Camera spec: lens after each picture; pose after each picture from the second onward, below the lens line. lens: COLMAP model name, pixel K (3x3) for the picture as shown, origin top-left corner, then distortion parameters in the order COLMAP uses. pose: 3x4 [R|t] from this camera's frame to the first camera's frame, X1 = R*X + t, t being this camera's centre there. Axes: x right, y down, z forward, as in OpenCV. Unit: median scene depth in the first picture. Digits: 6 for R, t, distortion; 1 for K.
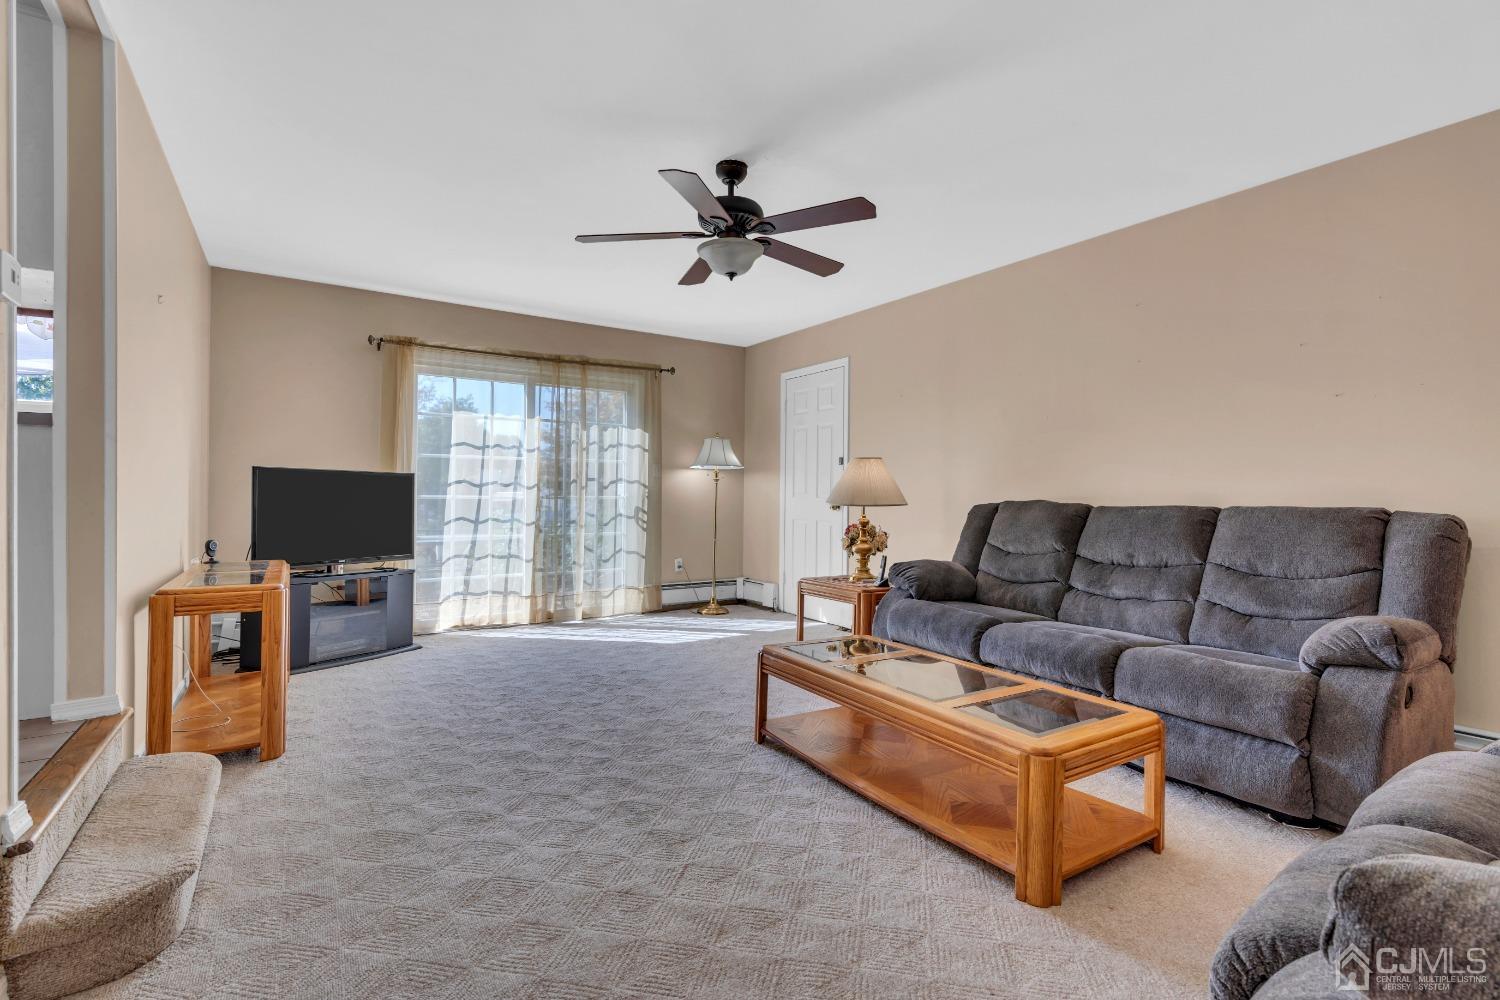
lens RADIAL K [[682.6, 0, 747.3], [0, 682.6, 496.2], [0, 0, 1]] dist [-0.006012, 0.000685]
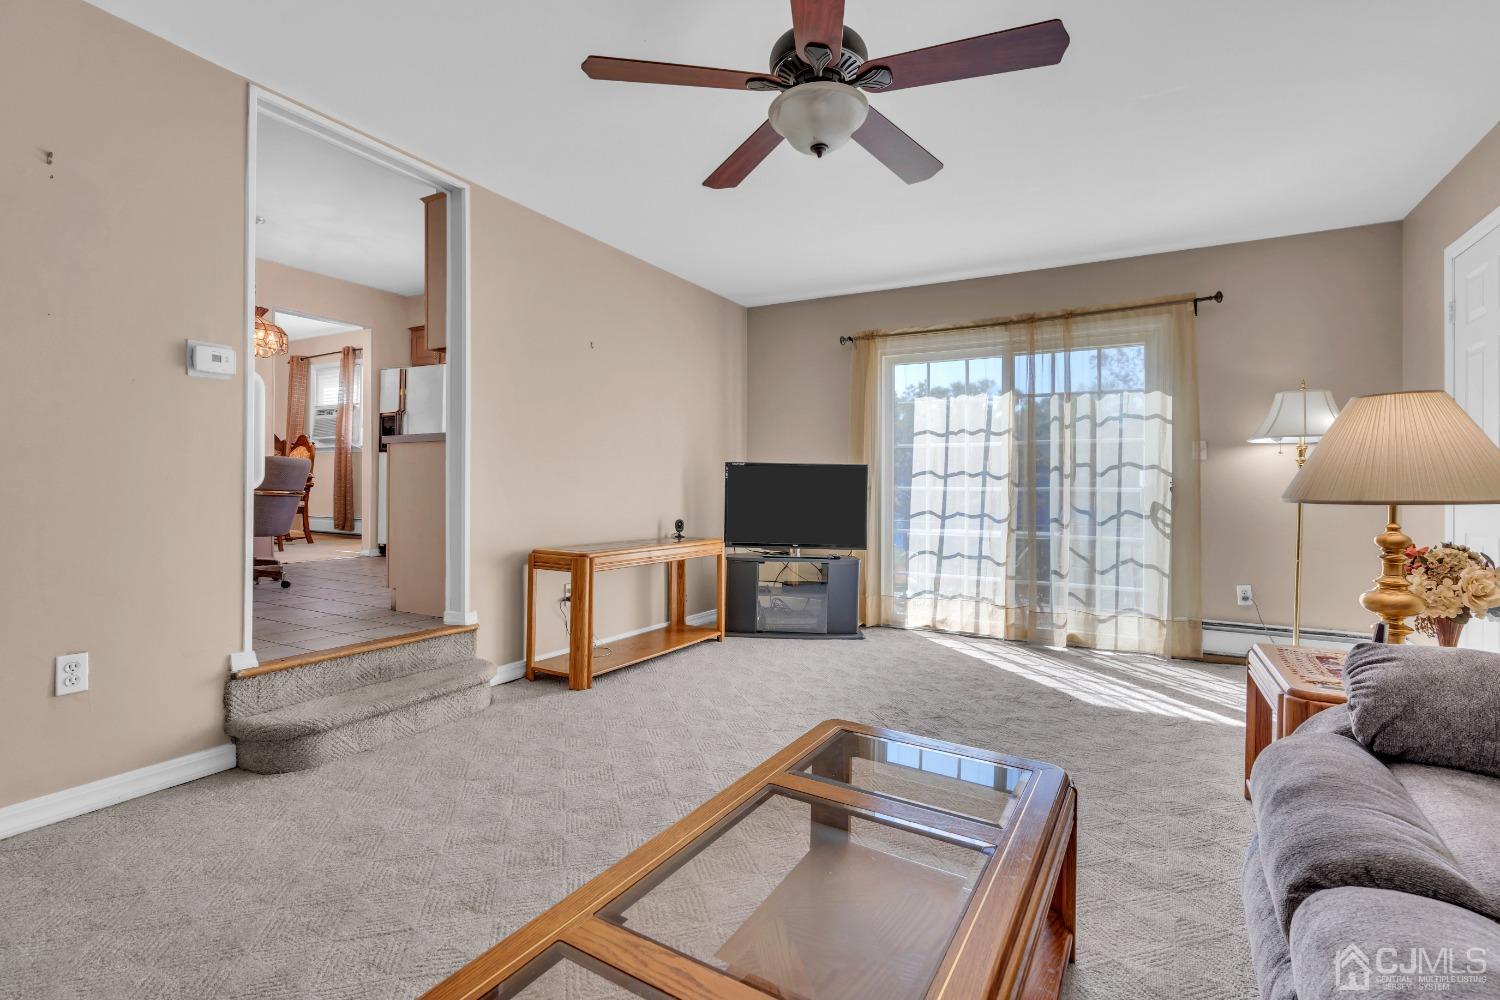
lens RADIAL K [[682.6, 0, 775.4], [0, 682.6, 486.3], [0, 0, 1]] dist [-0.006012, 0.000685]
pose [[0.467440, -0.005297, -0.884009, 0.303892], [-0.004216, 0.999957, -0.008221, 0.006502], [0.884015, 0.007570, 0.467397, 0.364378]]
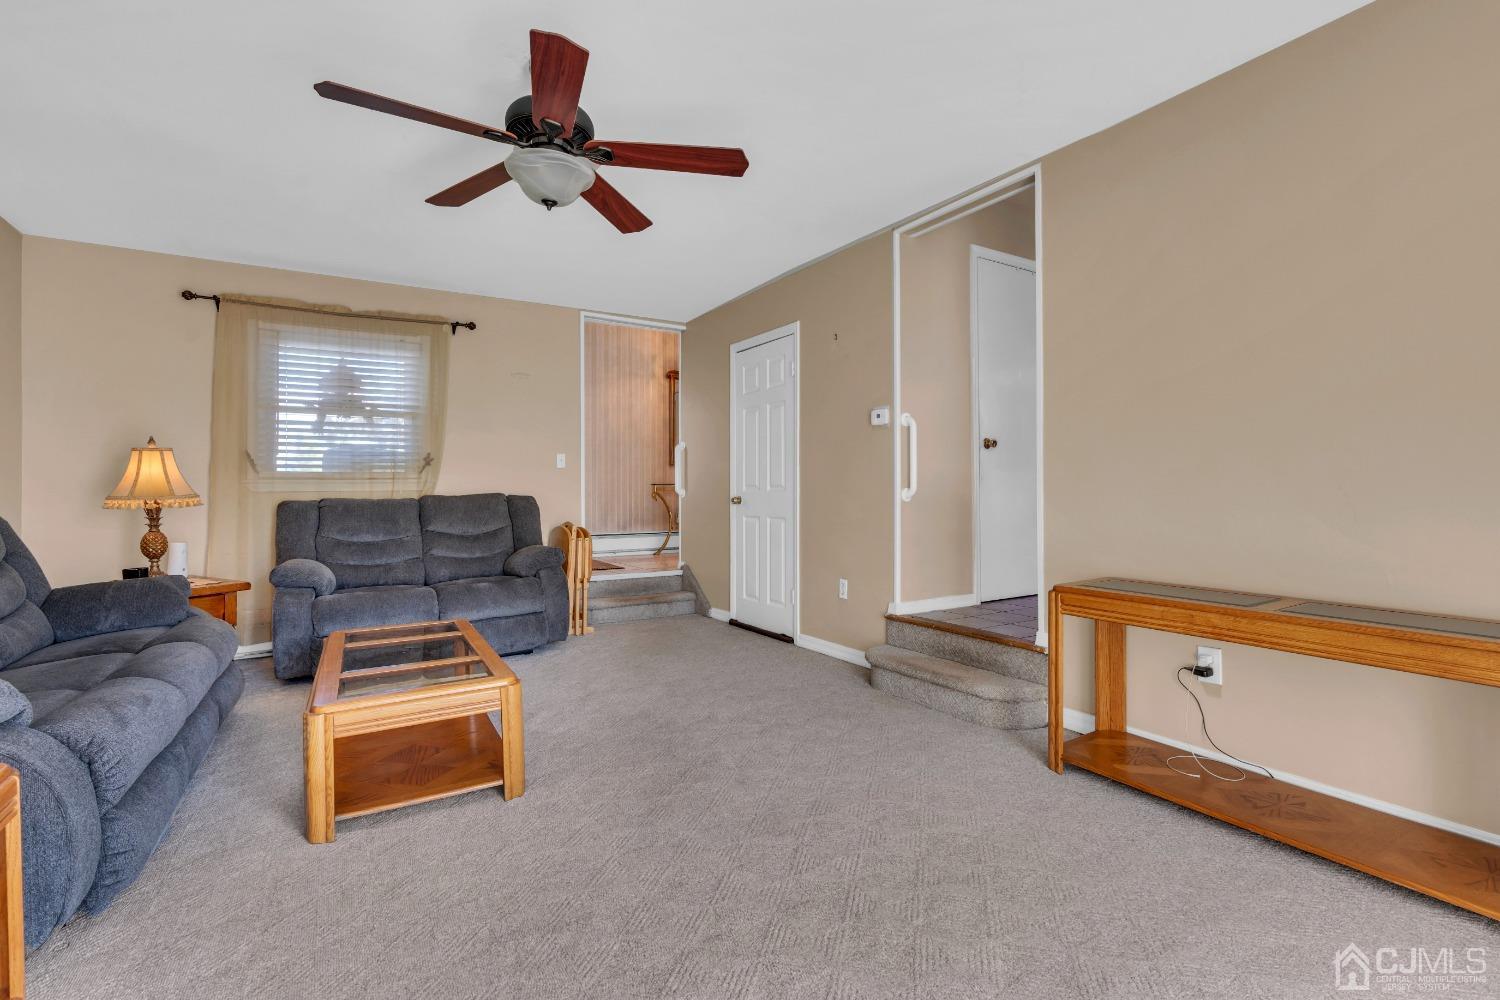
lens RADIAL K [[682.6, 0, 755.9], [0, 682.6, 498.1], [0, 0, 1]] dist [-0.006012, 0.000685]
pose [[-0.999627, -0.000620, 0.027310, -0.154253], [-0.000287, 0.999925, 0.012208, -0.001304], [-0.027316, 0.012195, -0.999552, 0.982504]]
